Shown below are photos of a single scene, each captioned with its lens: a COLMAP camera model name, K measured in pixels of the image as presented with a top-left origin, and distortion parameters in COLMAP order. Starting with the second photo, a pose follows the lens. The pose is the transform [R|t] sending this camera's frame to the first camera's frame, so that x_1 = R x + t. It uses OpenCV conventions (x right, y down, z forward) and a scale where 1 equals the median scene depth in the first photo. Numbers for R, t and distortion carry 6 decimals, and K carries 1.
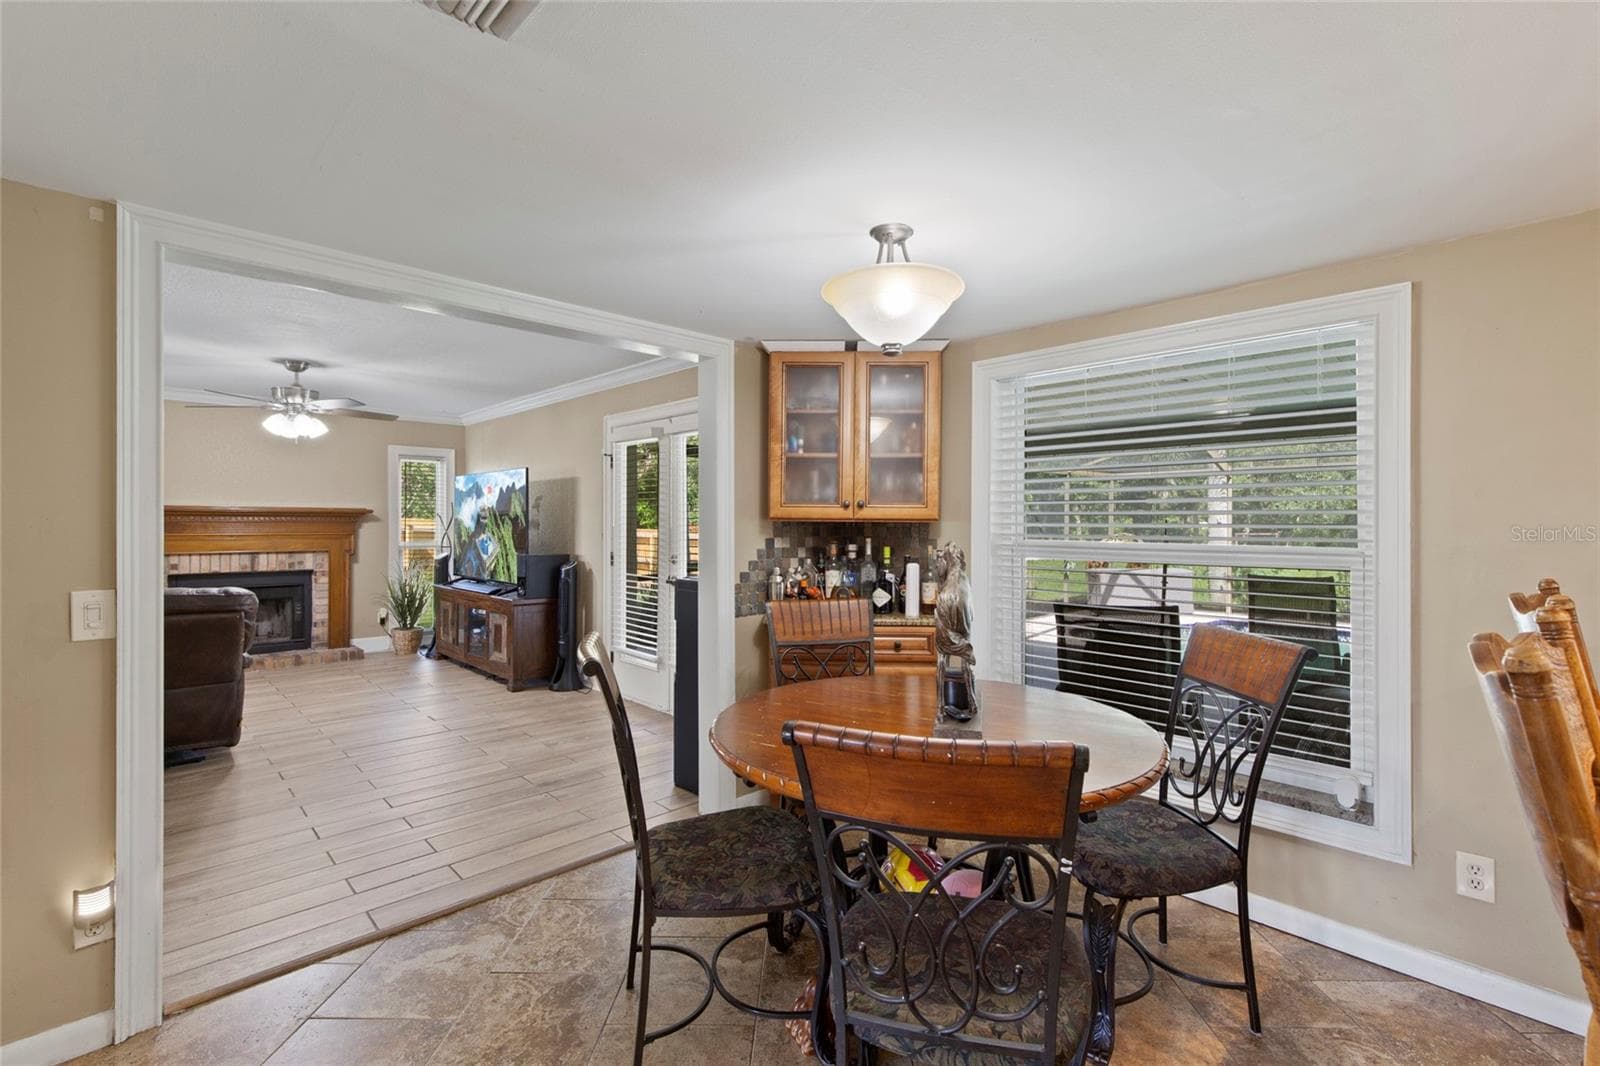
lens RADIAL K [[719.4, 0, 795.6], [0, 719.4, 525.2], [0, 0, 1]] dist [-0.001289, -0.000908]
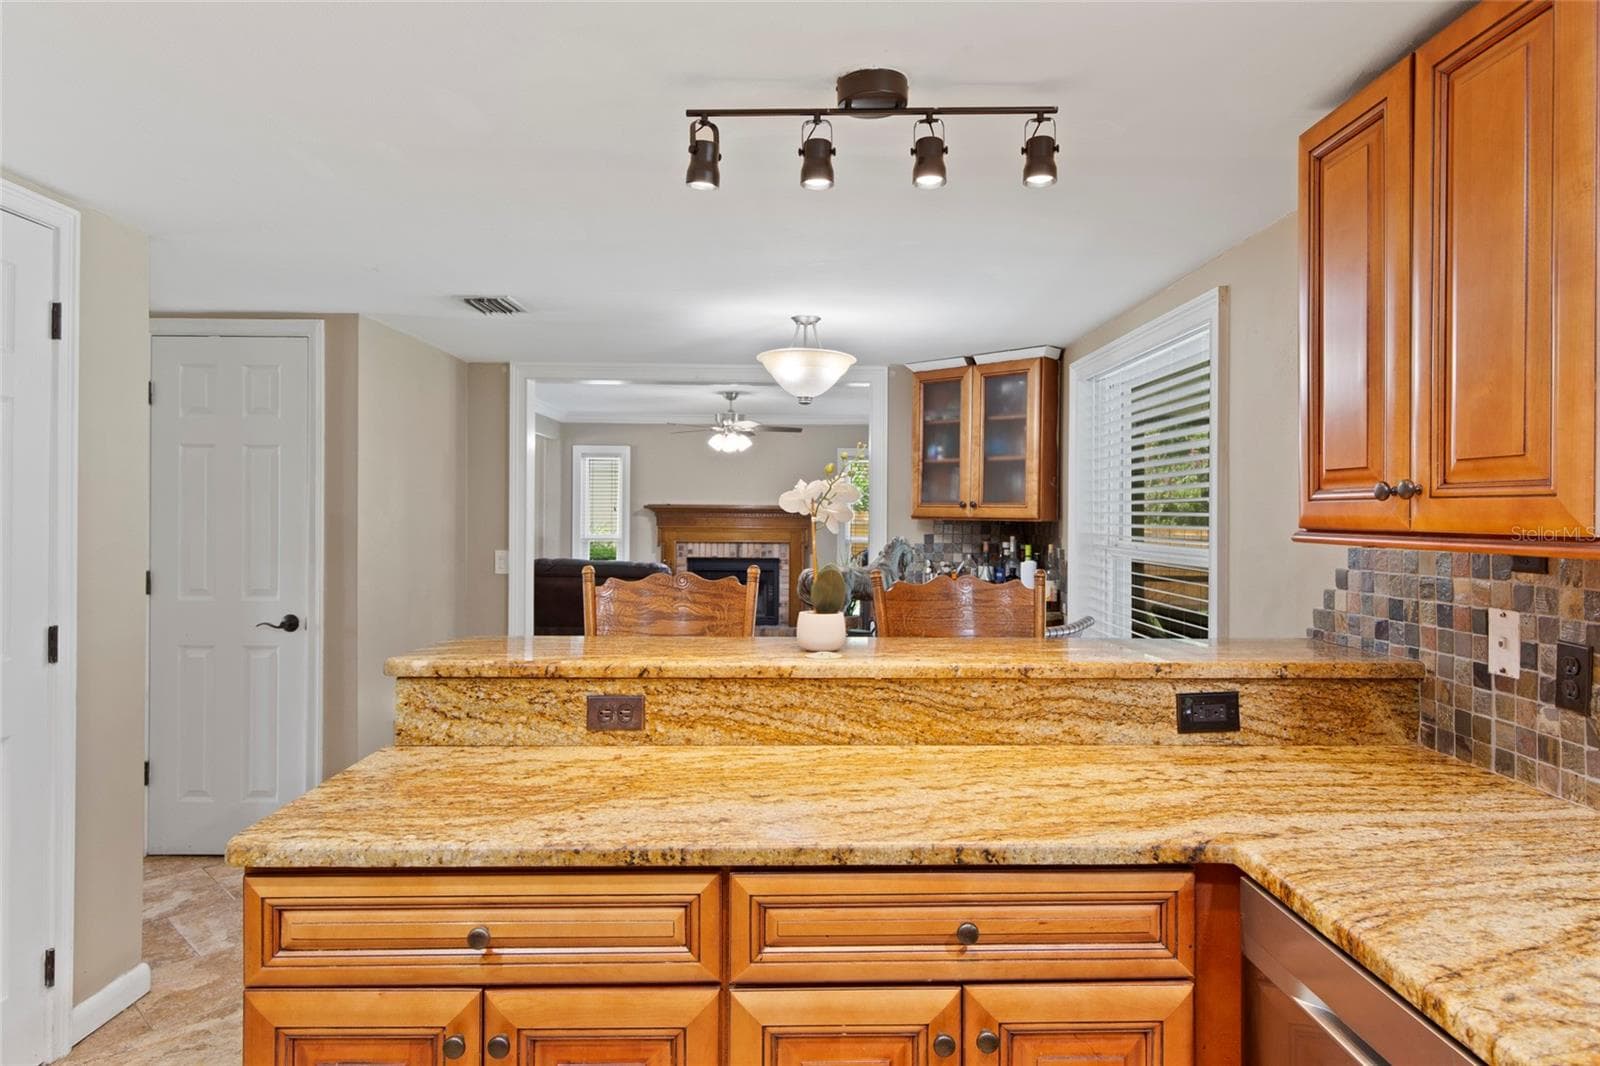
lens RADIAL K [[945.0, 0, 797.2], [0, 945.0, 513.2], [0, 0, 1]] dist [-0.008603, 0.001473]
pose [[0.735370, 0.002183, -0.677662, 0.533812], [-0.009450, 0.999931, -0.007033, -0.001706], [0.677600, 0.011576, 0.735340, -0.152717]]
